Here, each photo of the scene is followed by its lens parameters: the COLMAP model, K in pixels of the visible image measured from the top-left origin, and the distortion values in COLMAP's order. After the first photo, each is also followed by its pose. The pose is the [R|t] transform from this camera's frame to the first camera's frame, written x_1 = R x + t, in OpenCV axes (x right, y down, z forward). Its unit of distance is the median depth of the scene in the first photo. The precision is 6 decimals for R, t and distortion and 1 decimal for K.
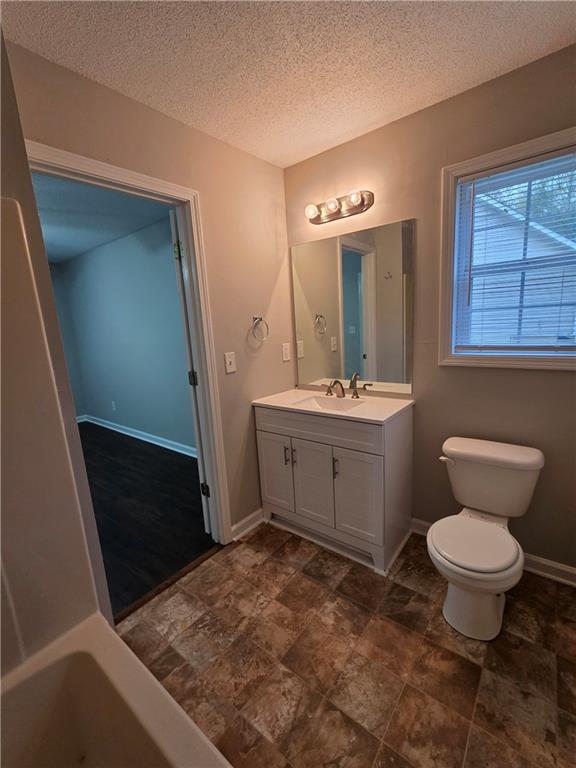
lens RADIAL K [[334.3, 0, 288.0], [0, 334.3, 384.0], [0, 0, 1]] dist [-0.016998, 0.008546]
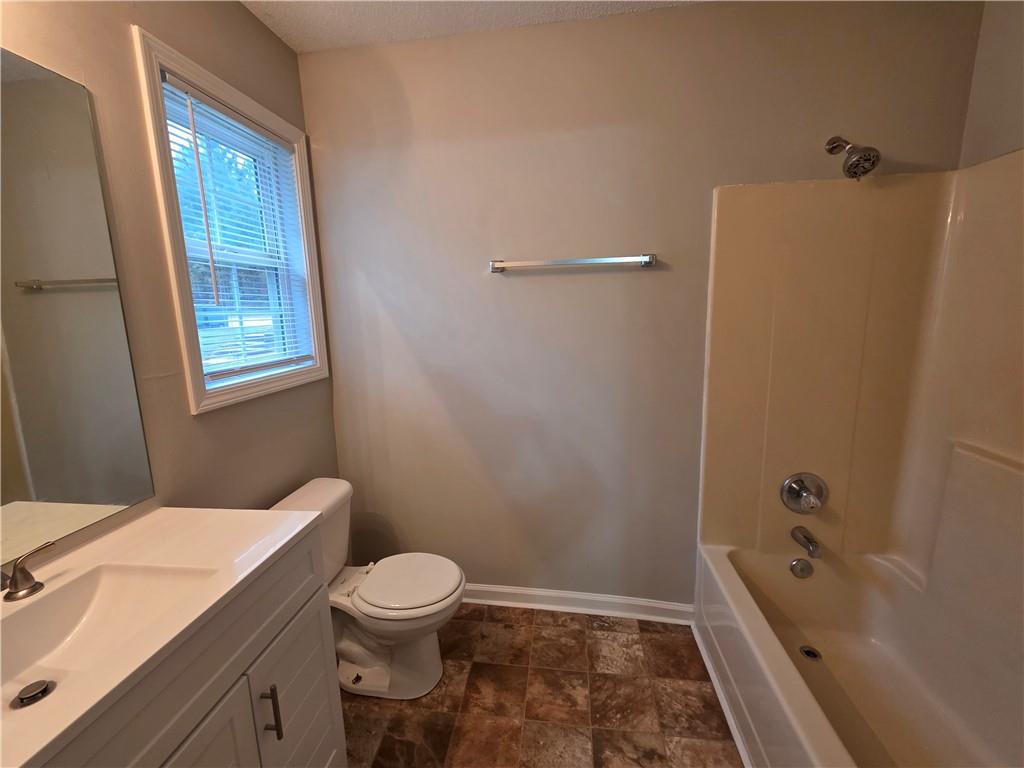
lens RADIAL K [[445.7, 0, 512.0], [0, 445.7, 384.0], [0, 0, 1]] dist [-0.016998, 0.008546]
pose [[-0.513114, -0.073669, 0.855153, -0.550763], [0.227261, 0.949091, 0.218124, -0.198633], [-0.827687, 0.306266, -0.470250, 1.279126]]
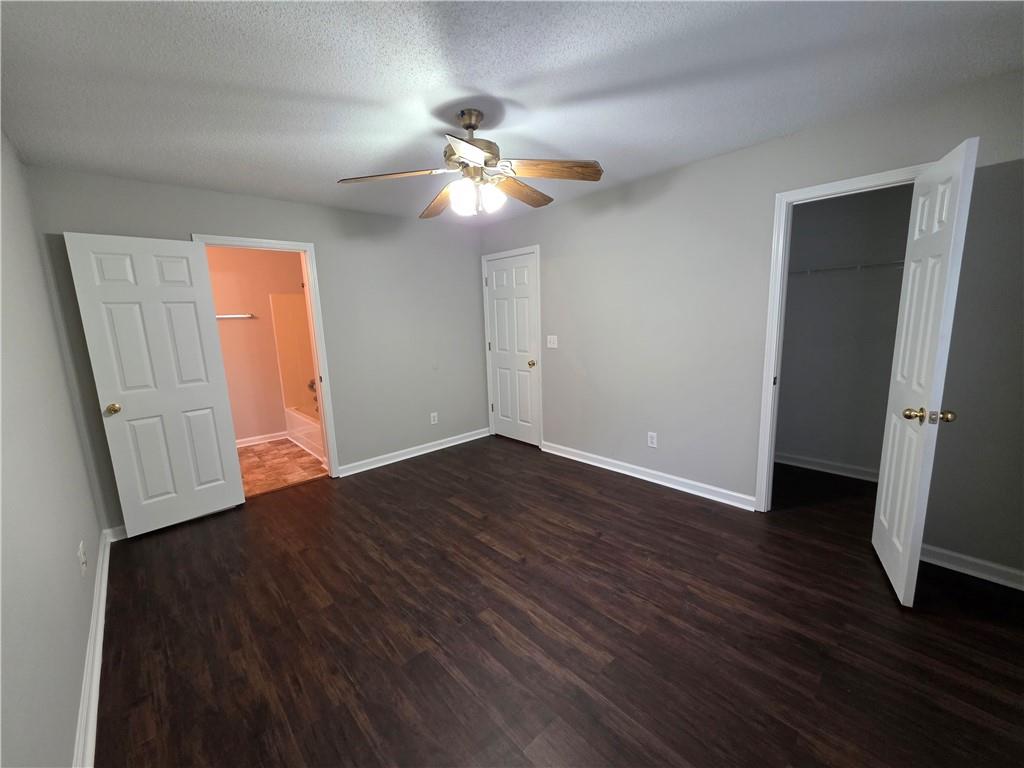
lens RADIAL K [[408.3, 0, 509.6], [0, 408.3, 381.8], [0, 0, 1]] dist [0.002647, 0.000039]
pose [[-0.982820, 0.078516, 0.167033, -2.494240], [0.132462, 0.930273, 0.342119, -0.569436], [-0.128524, 0.358367, -0.924692, 3.550523]]
